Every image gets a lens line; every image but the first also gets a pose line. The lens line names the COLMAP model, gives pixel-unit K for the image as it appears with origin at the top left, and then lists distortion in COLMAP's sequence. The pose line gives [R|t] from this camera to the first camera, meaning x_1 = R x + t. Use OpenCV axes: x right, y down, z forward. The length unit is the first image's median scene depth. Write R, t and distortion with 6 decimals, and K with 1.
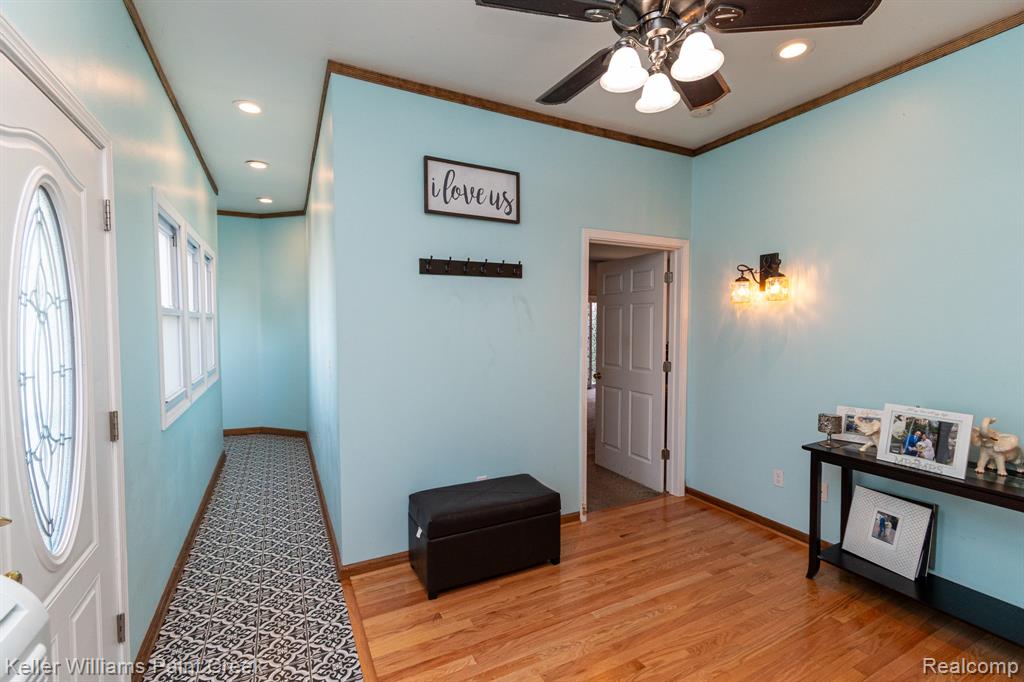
lens RADIAL K [[463.1, 0, 512.5], [0, 463.1, 347.2], [0, 0, 1]] dist [0.007851, -0.001413]
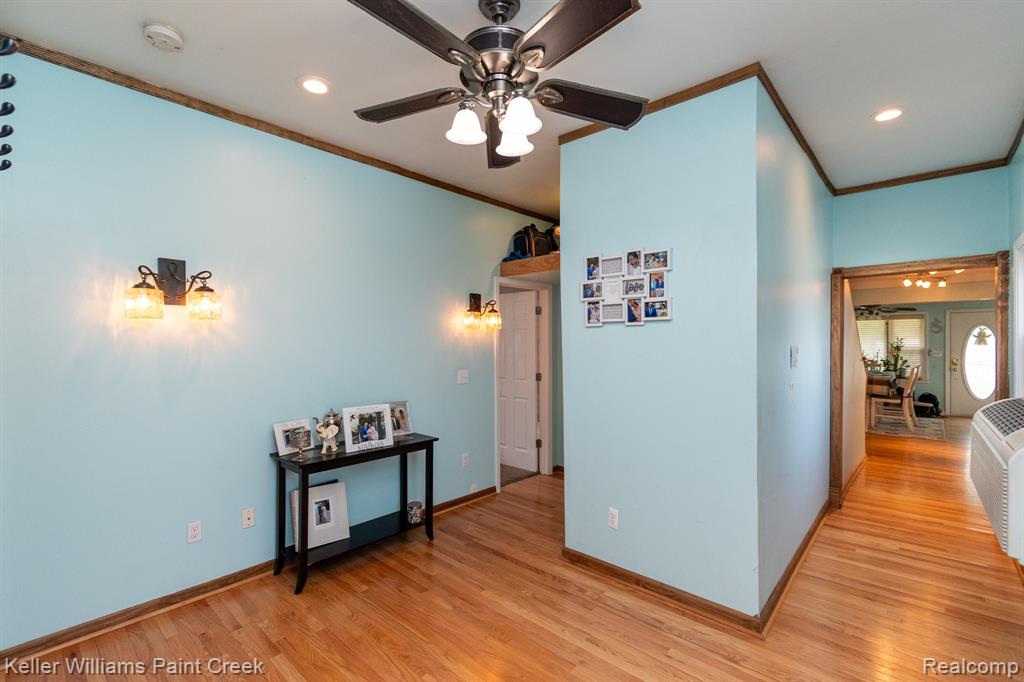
lens RADIAL K [[463.1, 0, 512.7], [0, 463.1, 343.7], [0, 0, 1]] dist [0.007851, -0.001413]
pose [[-0.370988, -0.002412, 0.928634, -0.542033], [0.044464, 0.998804, 0.020357, -0.060777], [-0.927573, 0.048843, -0.370437, 1.010922]]
